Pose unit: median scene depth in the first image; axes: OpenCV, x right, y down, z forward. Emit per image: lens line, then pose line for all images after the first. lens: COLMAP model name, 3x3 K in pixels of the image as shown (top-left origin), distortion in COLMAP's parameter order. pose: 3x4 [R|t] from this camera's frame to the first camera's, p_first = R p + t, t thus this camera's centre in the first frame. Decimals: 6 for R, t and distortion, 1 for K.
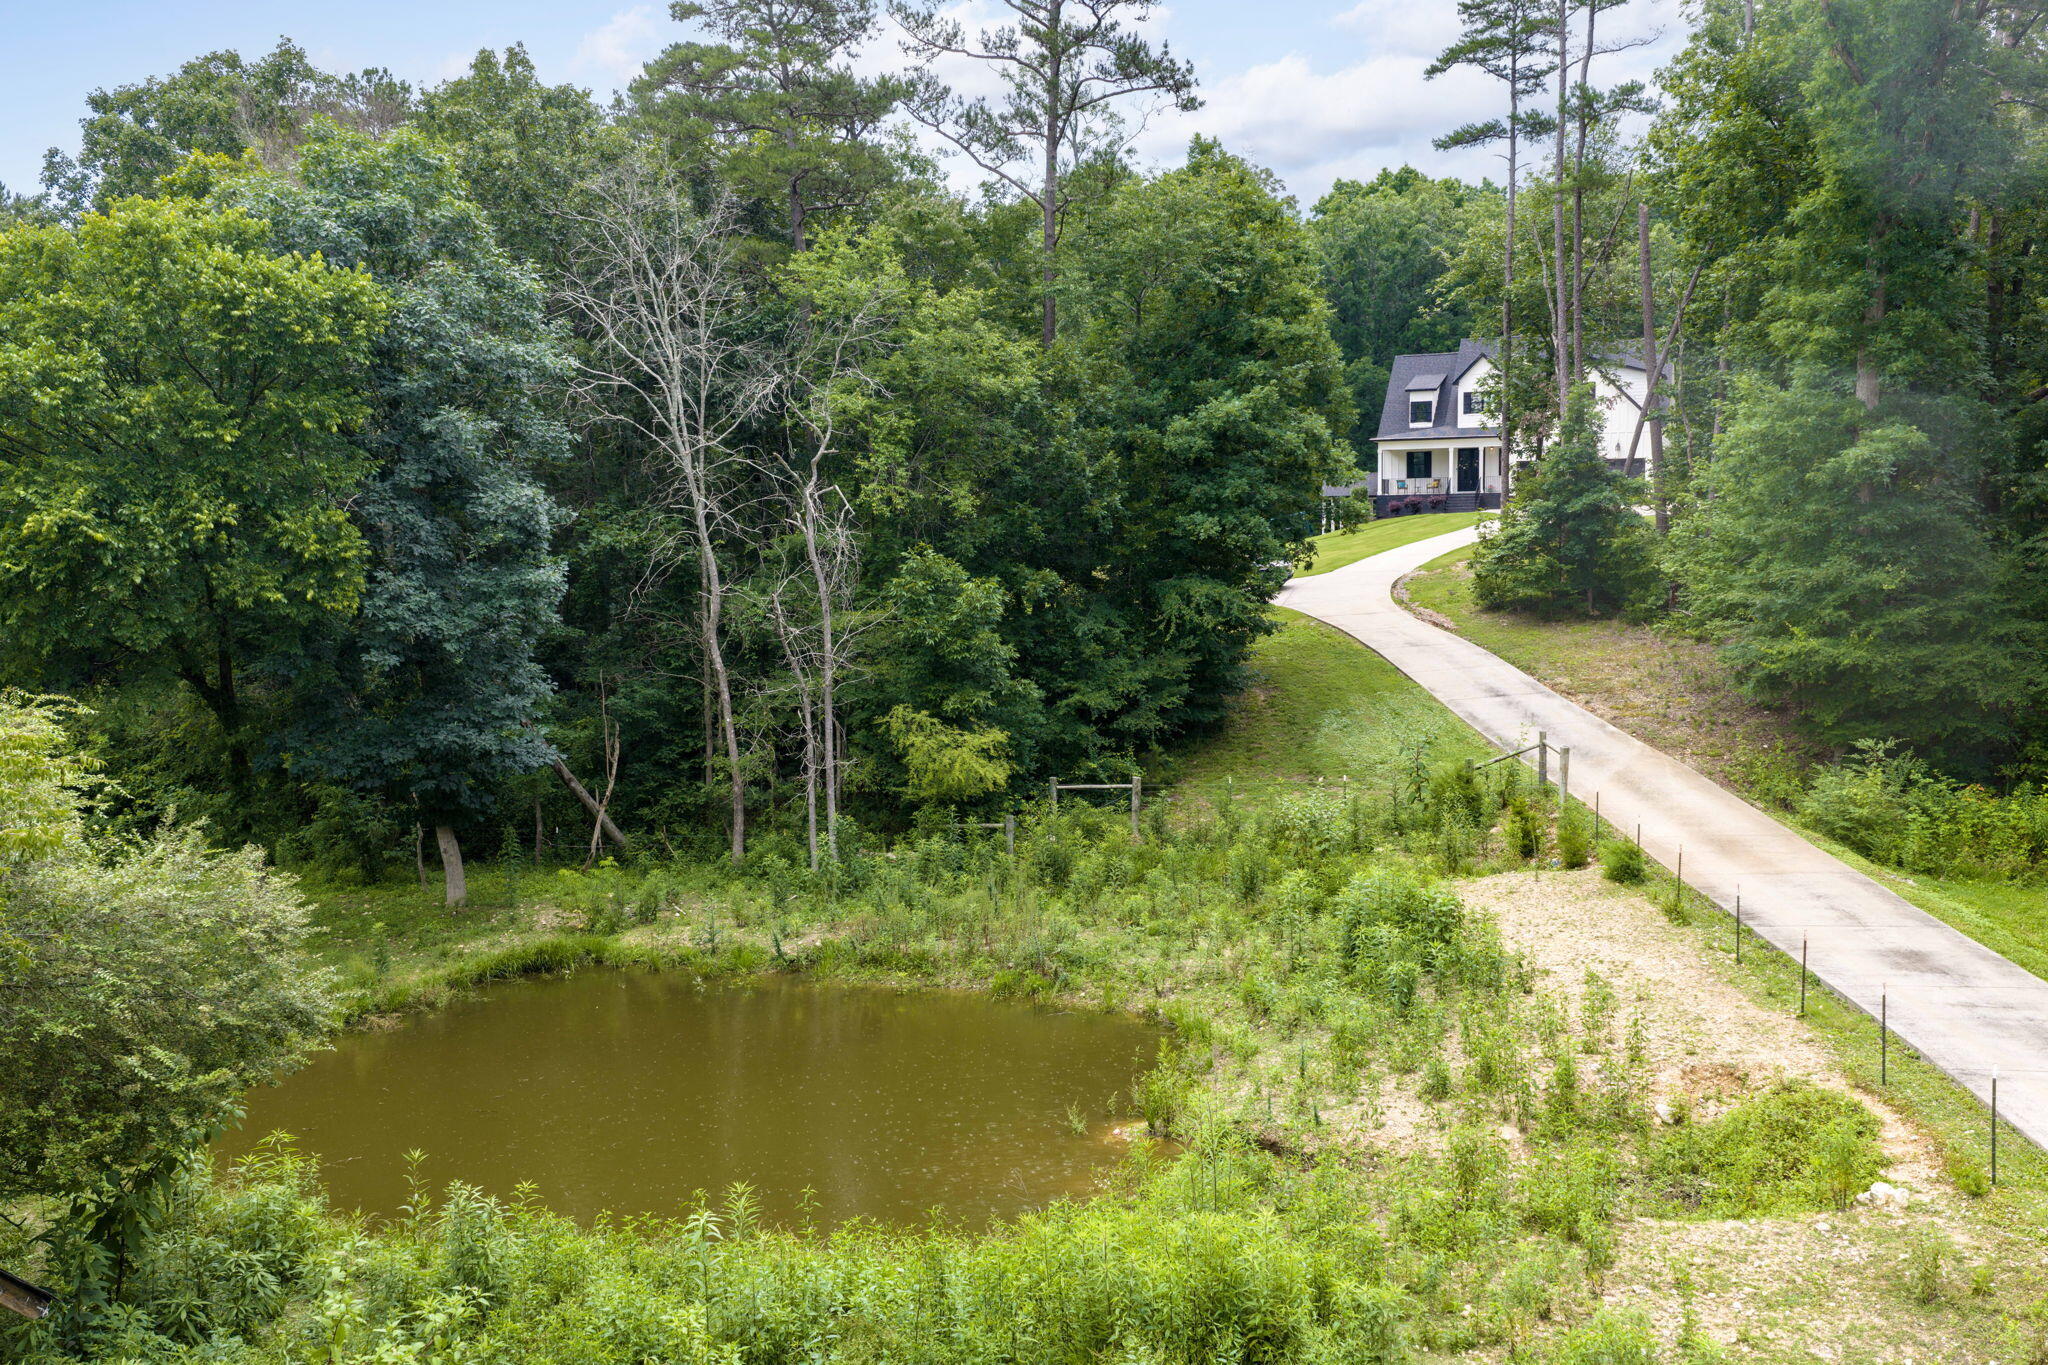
lens RADIAL K [[1747.3, 0, 1018.2], [0, 1747.3, 684.6], [0, 0, 1]] dist [0.024680, -0.025347]
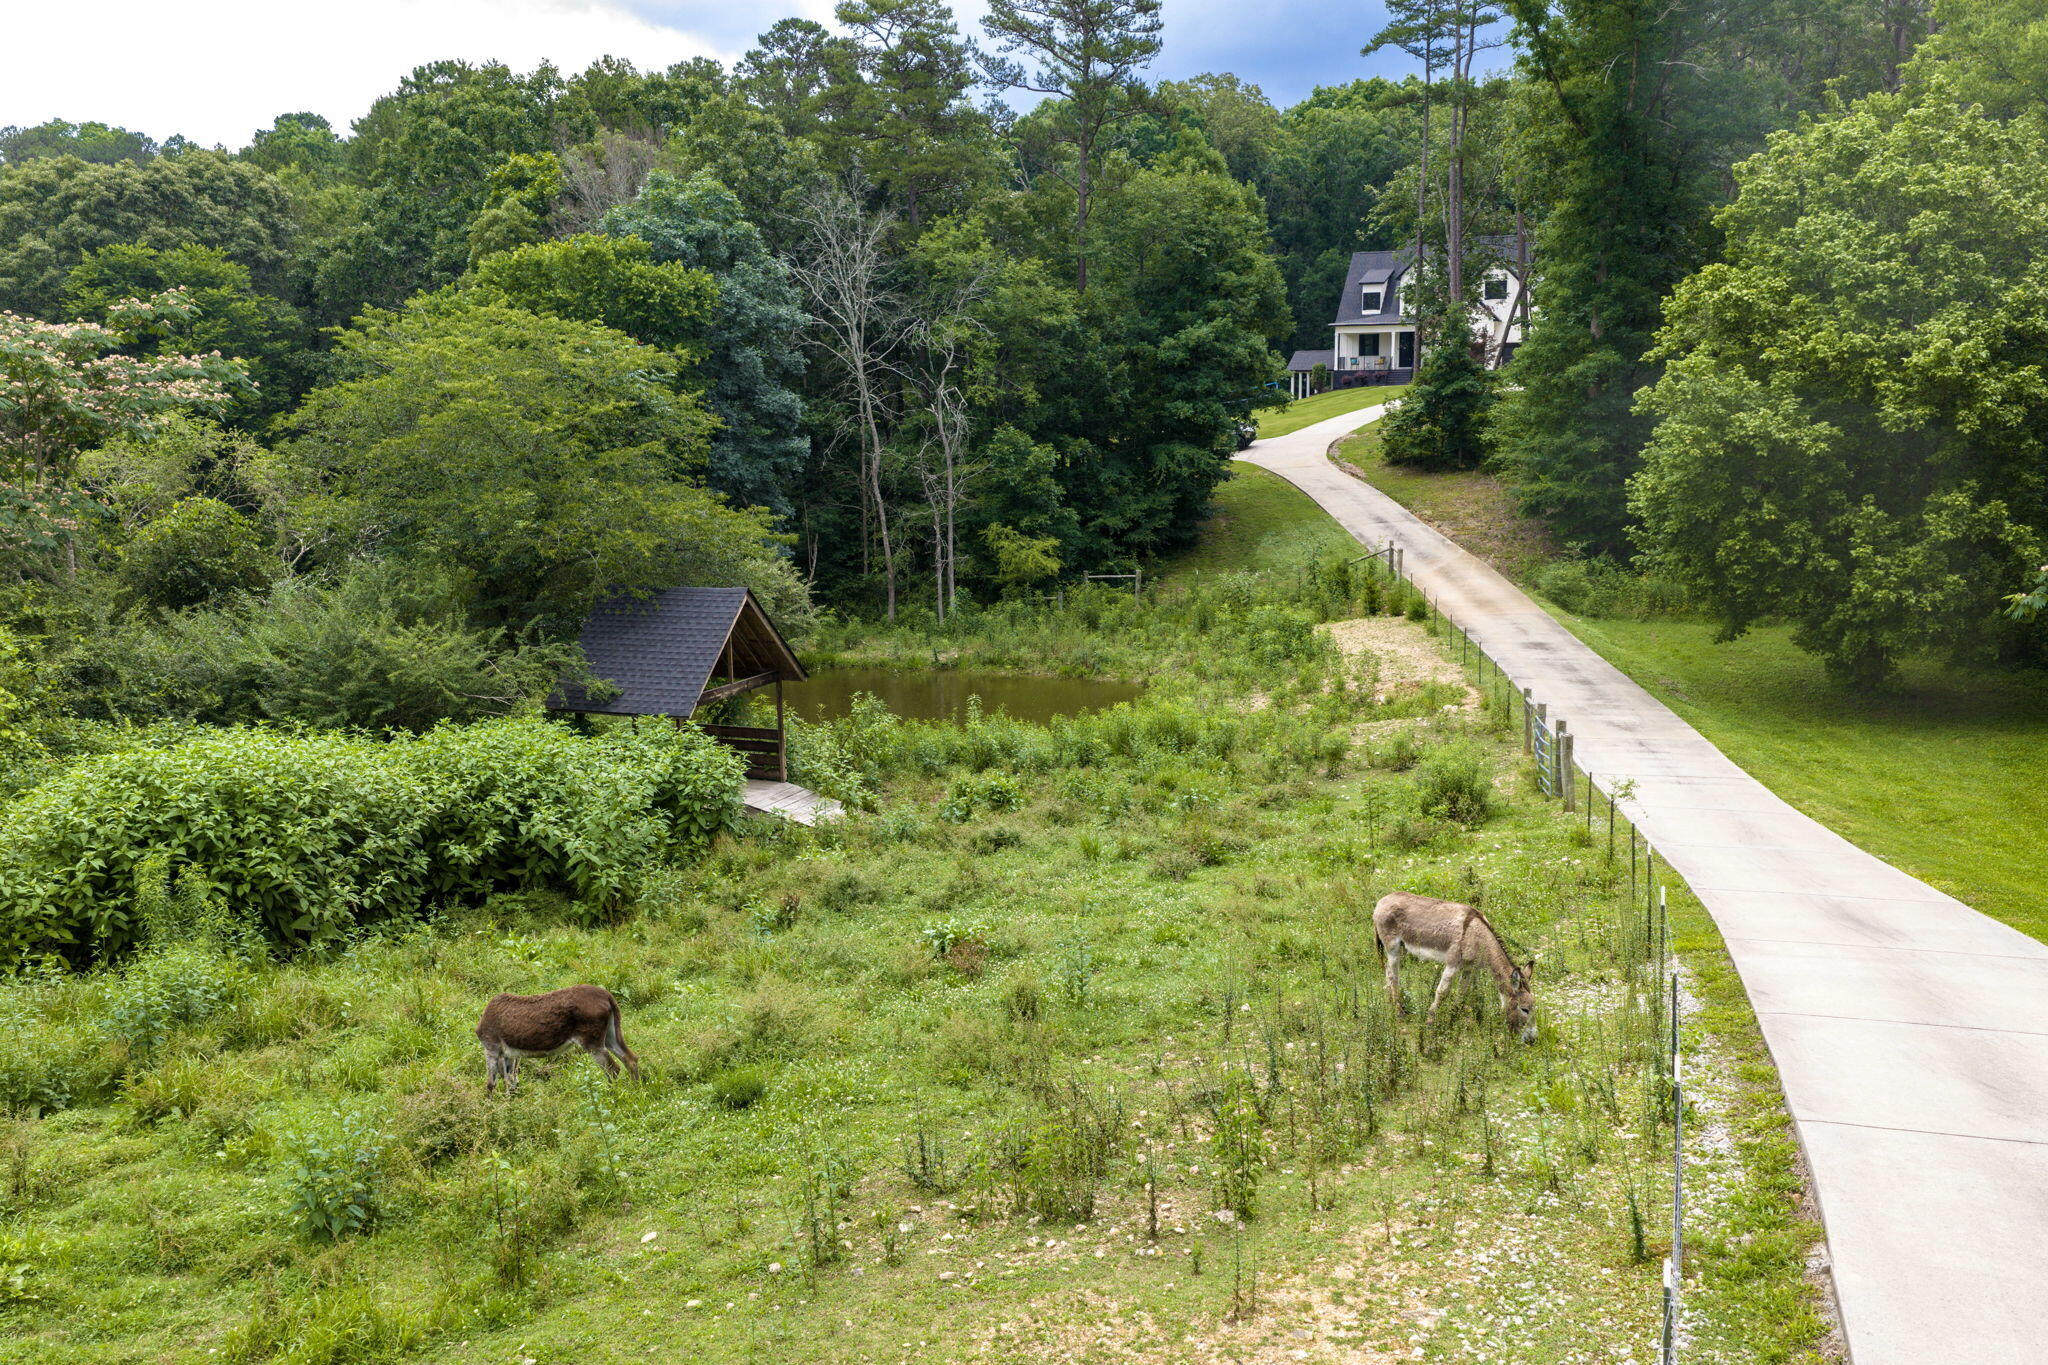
lens RADIAL K [[1747.3, 0, 1024.6], [0, 1747.3, 687.6], [0, 0, 1]] dist [0.024680, -0.025347]
pose [[0.999993, 0.000549, 0.003567, -0.041501], [-0.000849, 0.996398, 0.084801, 0.024623], [-0.003508, -0.084804, 0.996391, -0.592264]]
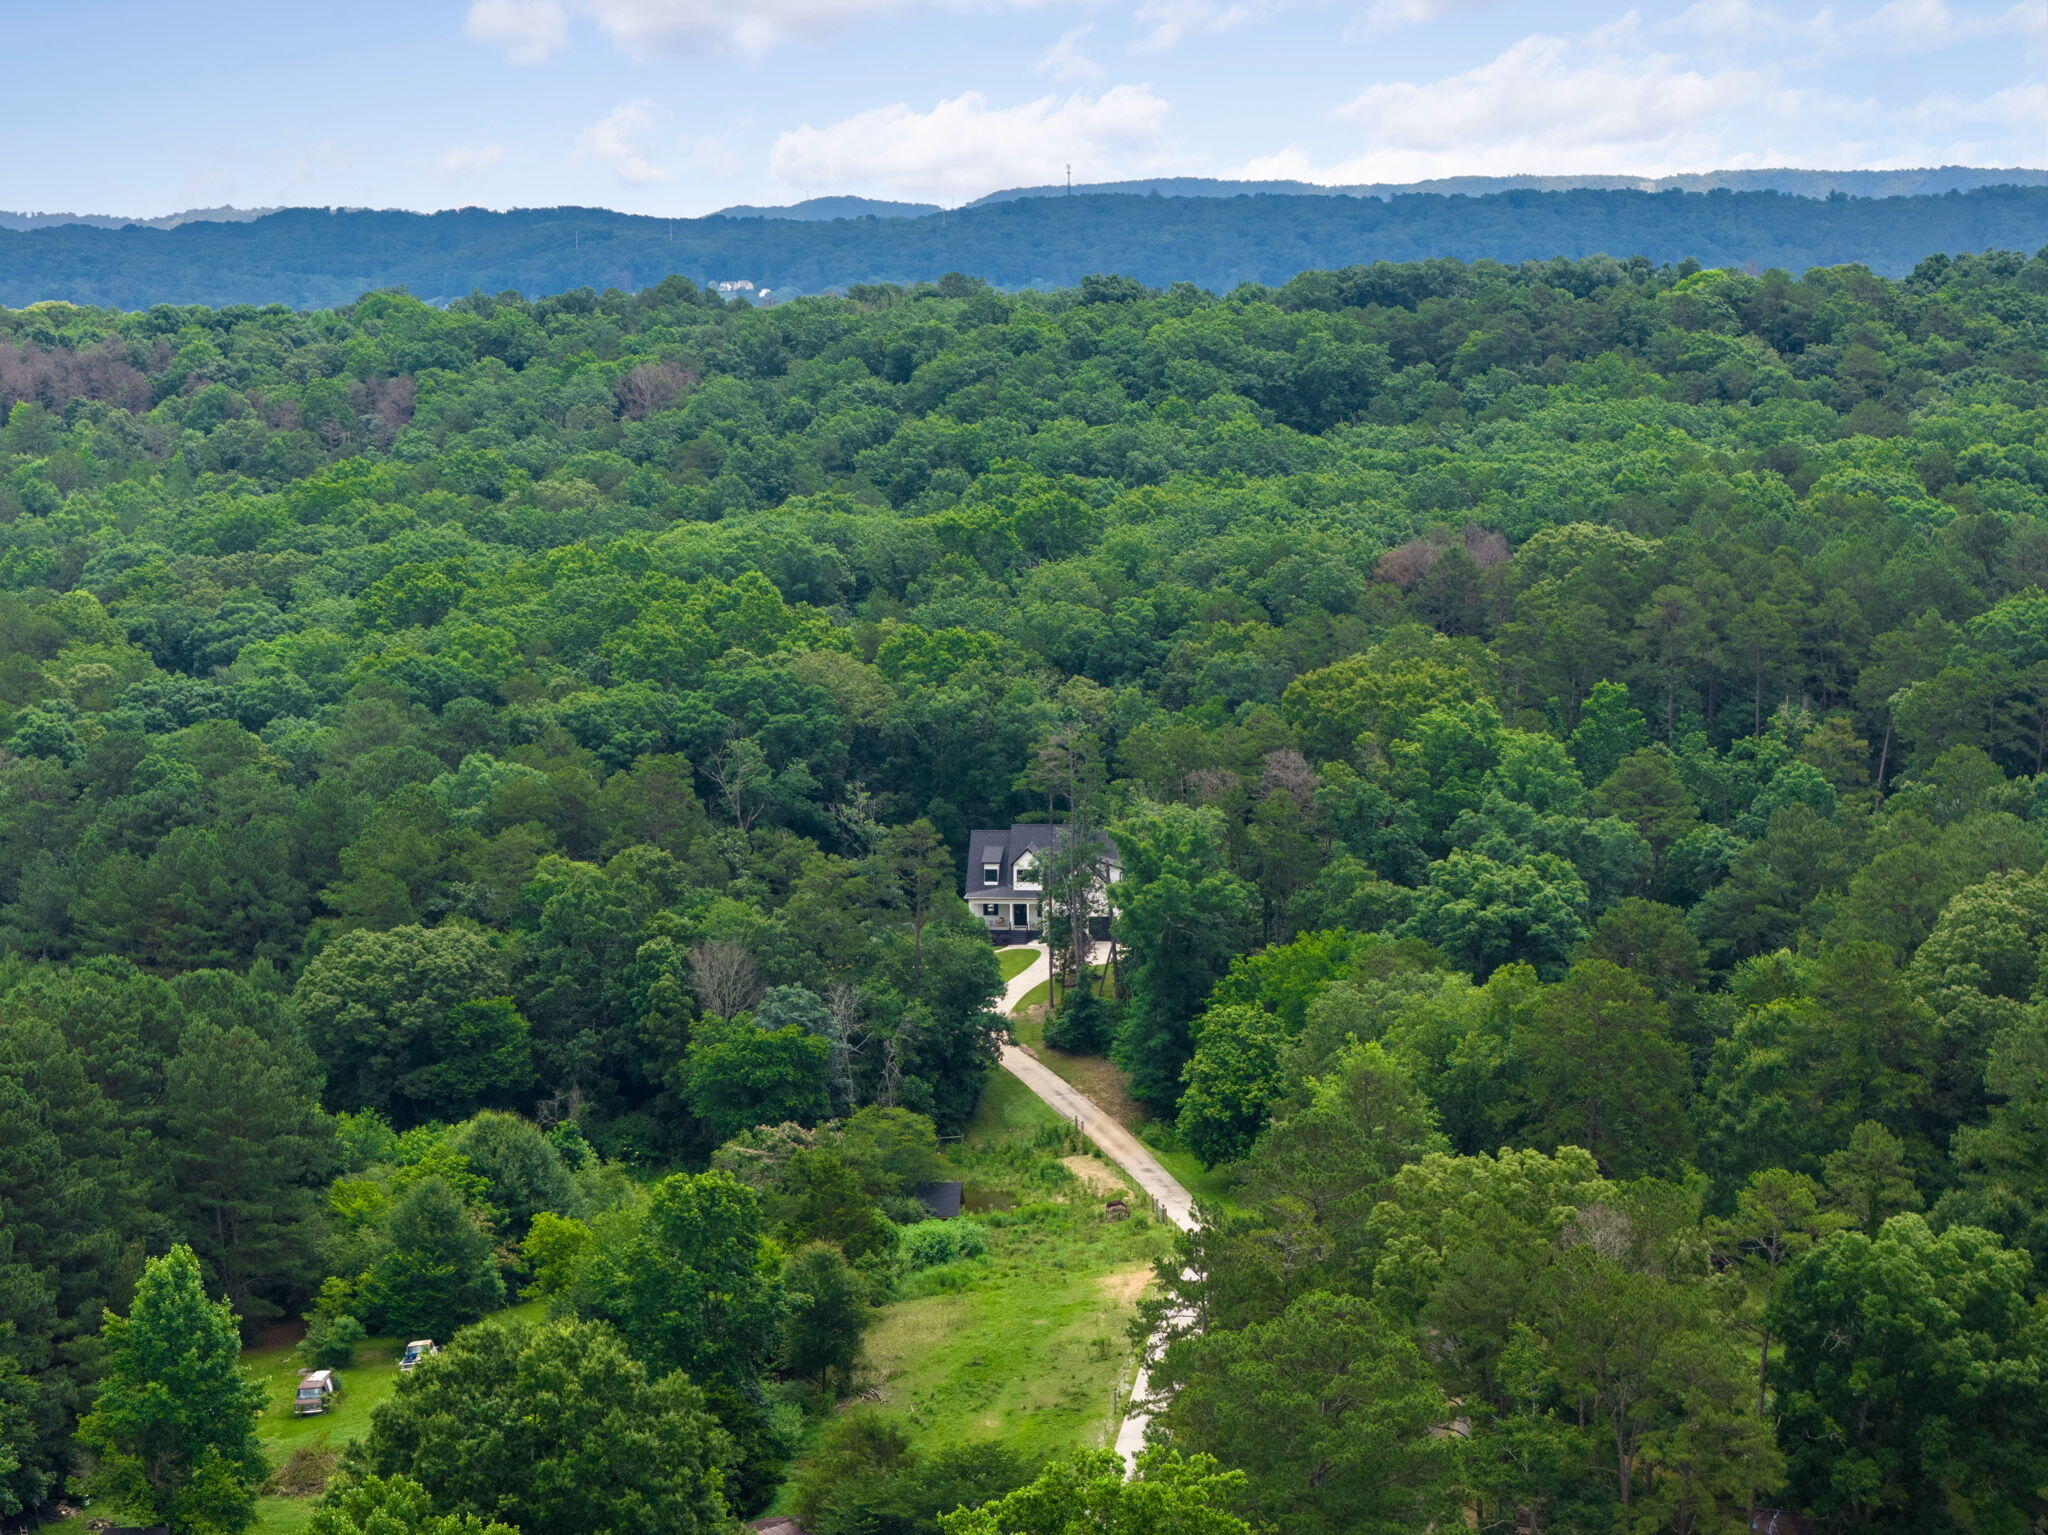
lens RADIAL K [[4226.8, 0, 1023.2], [0, 4226.8, 768.3], [0, 0, 1]] dist [-0.154481, 0.000000]
pose [[0.955983, -0.028775, 0.292008, -2.215980], [0.022527, 0.999440, 0.024738, -0.864575], [-0.292556, -0.017071, 0.956096, -6.932717]]
